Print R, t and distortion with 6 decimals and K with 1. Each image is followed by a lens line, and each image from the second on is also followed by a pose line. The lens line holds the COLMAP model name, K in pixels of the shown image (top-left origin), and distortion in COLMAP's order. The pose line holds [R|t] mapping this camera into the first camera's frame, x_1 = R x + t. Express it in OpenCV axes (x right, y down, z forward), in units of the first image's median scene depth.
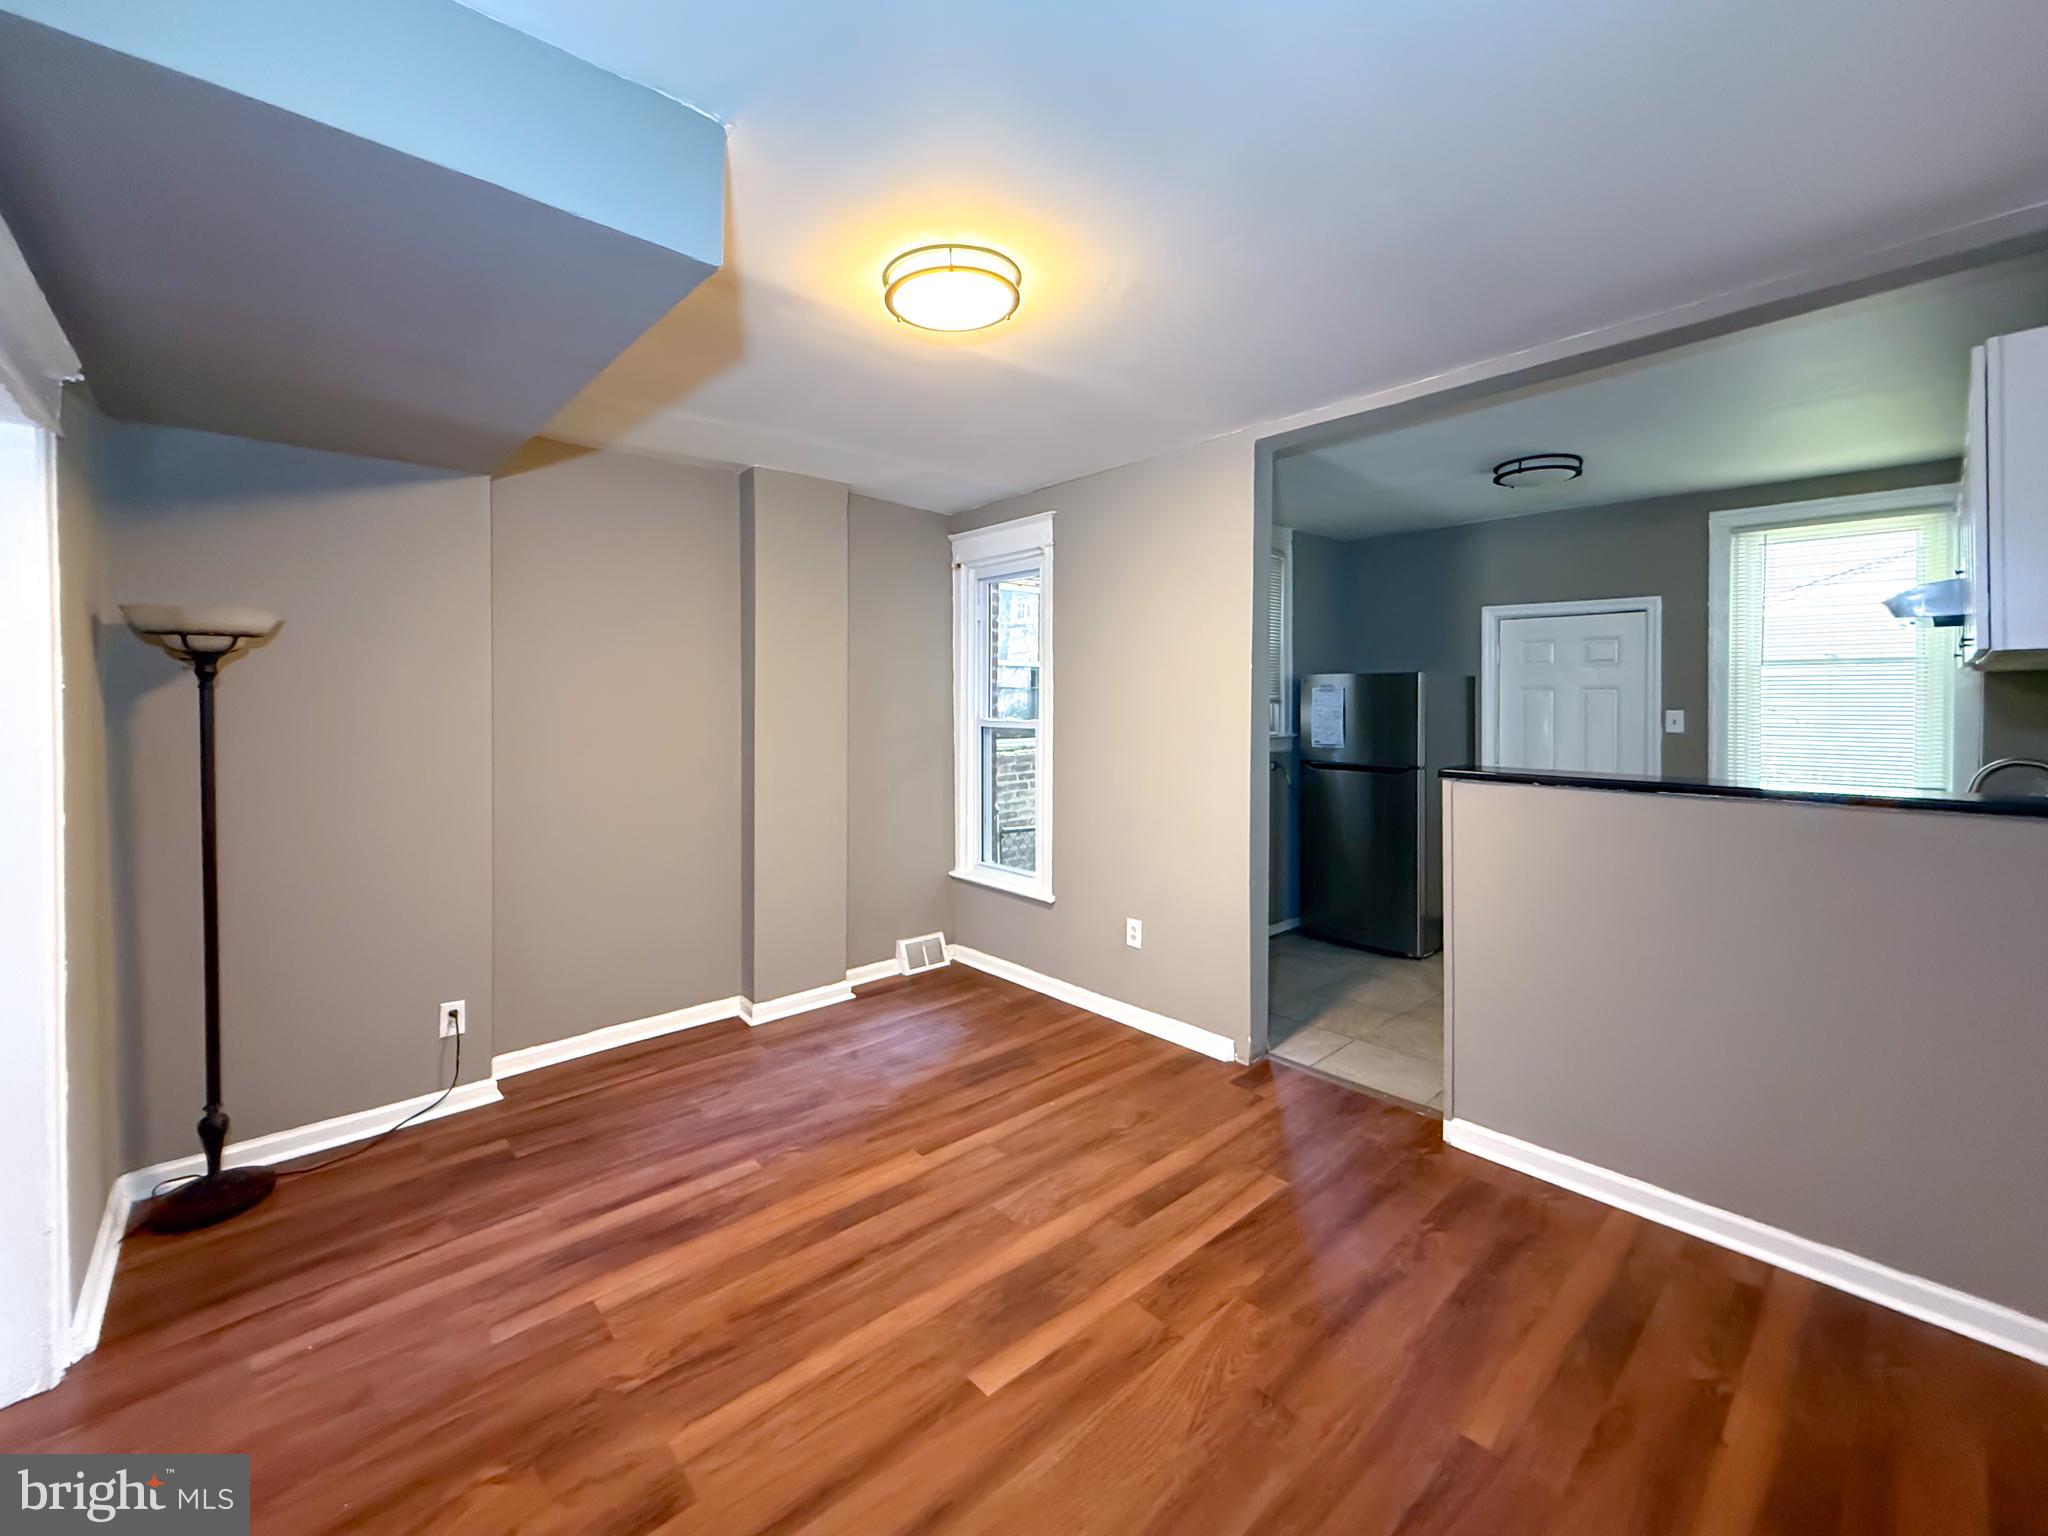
lens RADIAL K [[839.3, 0, 1065.5], [0, 839.3, 693.0], [0, 0, 1]] dist [-0.001711, 0.000579]
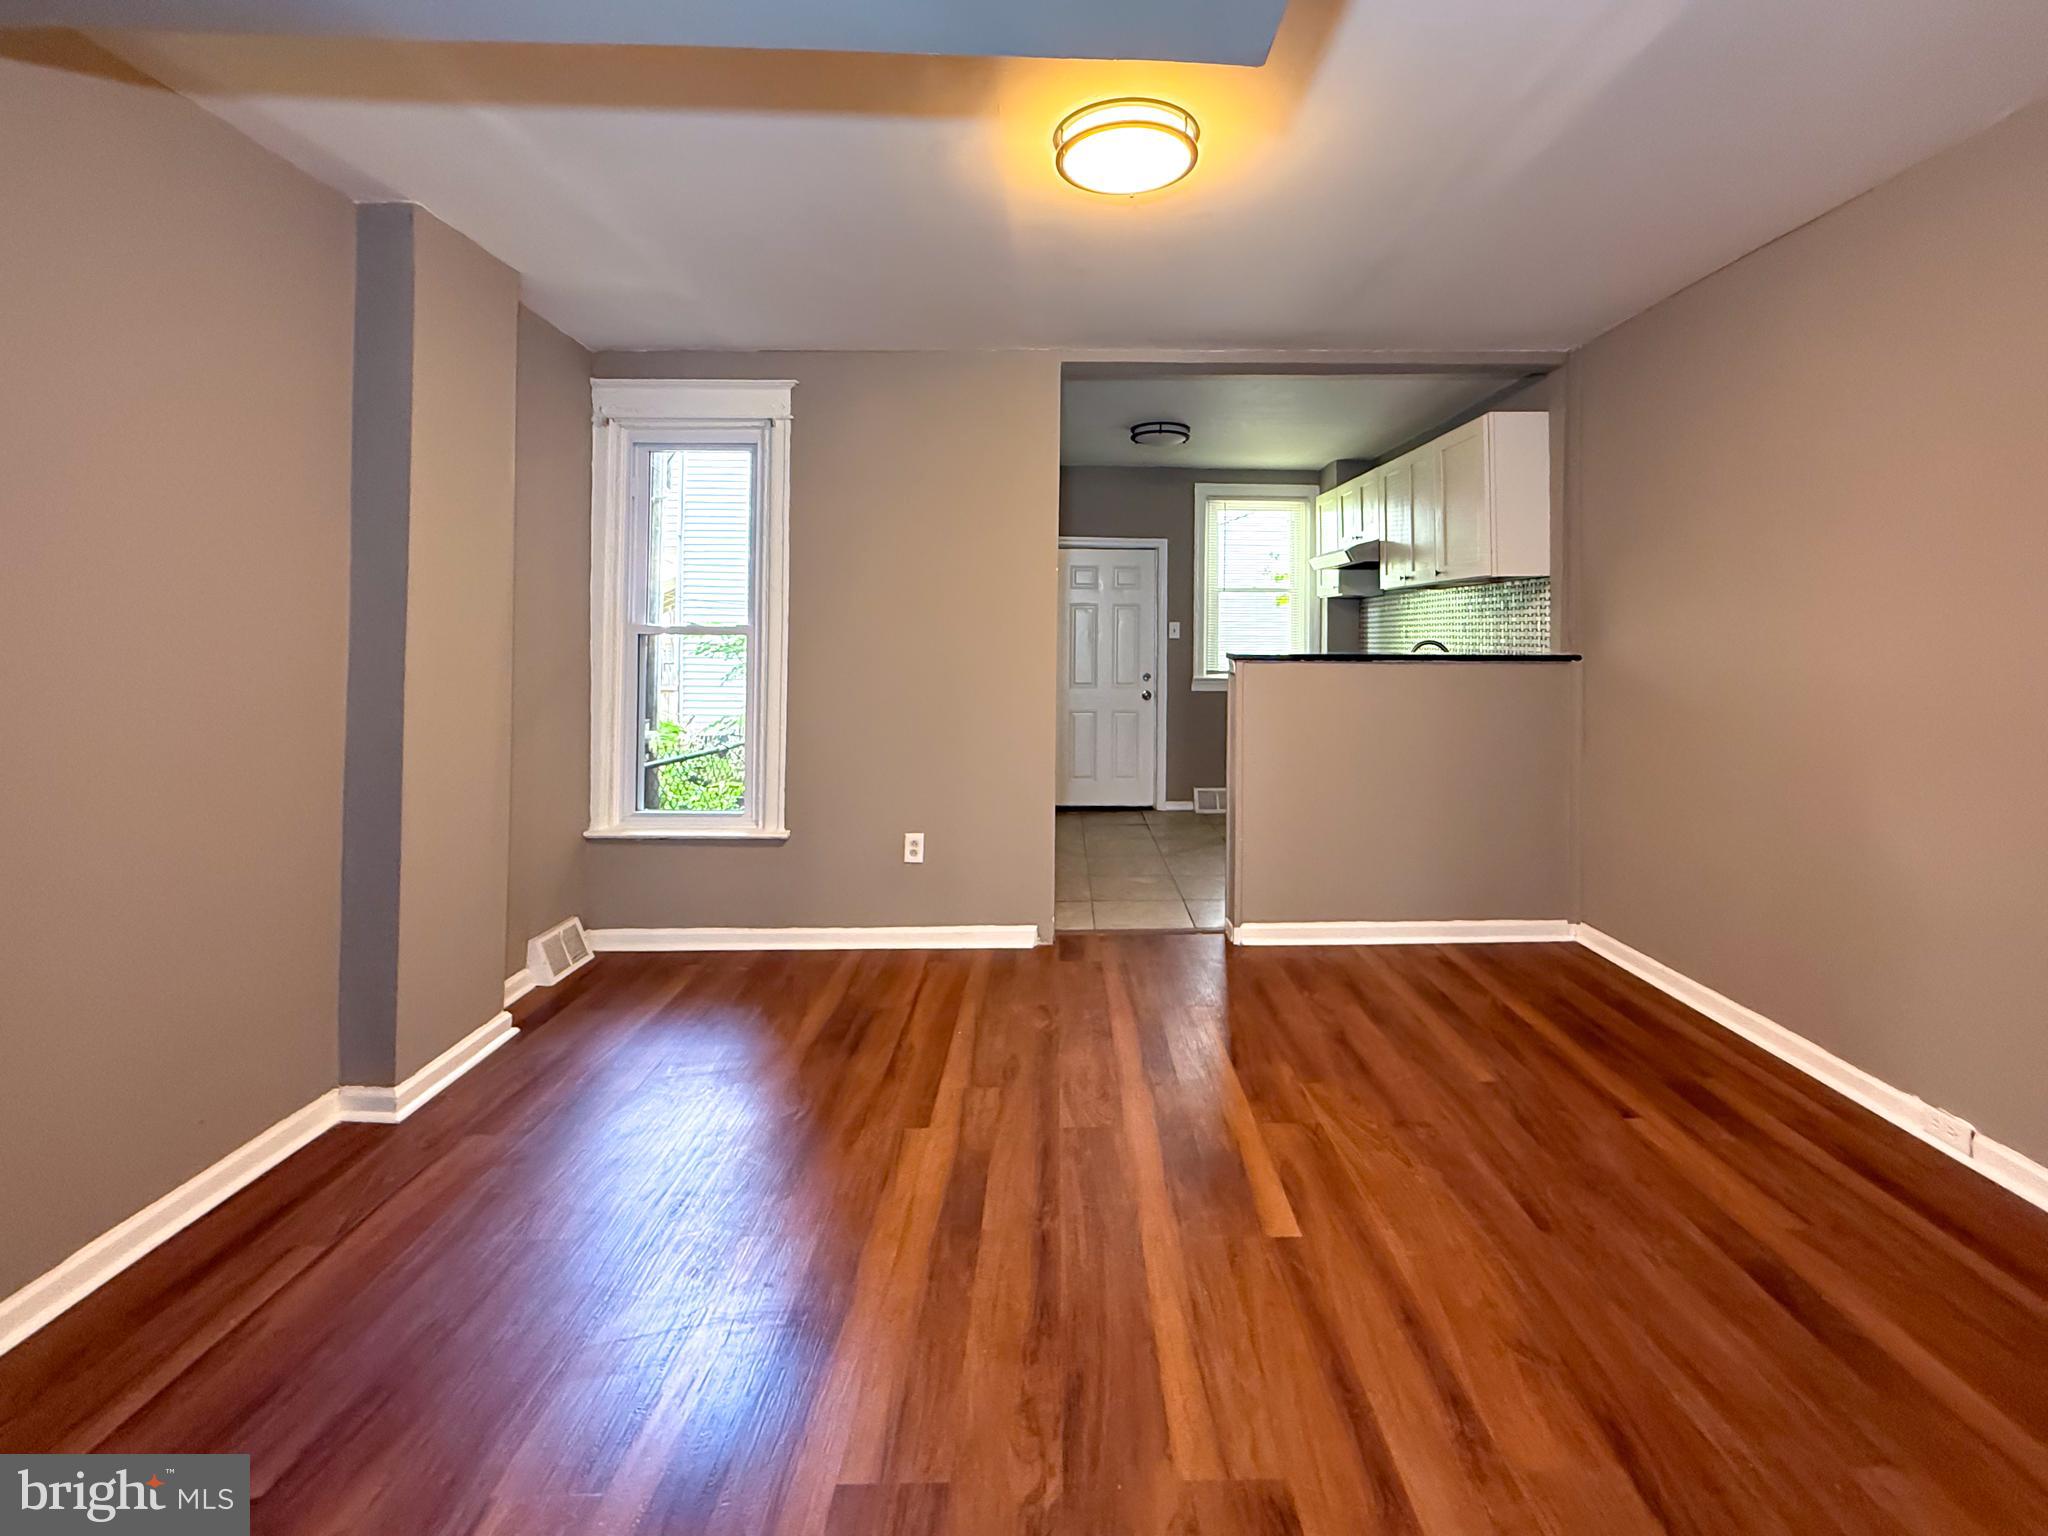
lens RADIAL K [[841.4, 0, 1071.7], [0, 841.4, 607.9], [0, 0, 1]] dist [-0.001160, 0.000500]
pose [[0.671099, 0.022658, 0.741022, -0.673165], [-0.008000, 0.999696, -0.023323, 0.050370], [-0.741325, 0.009724, 0.671076, 0.312412]]
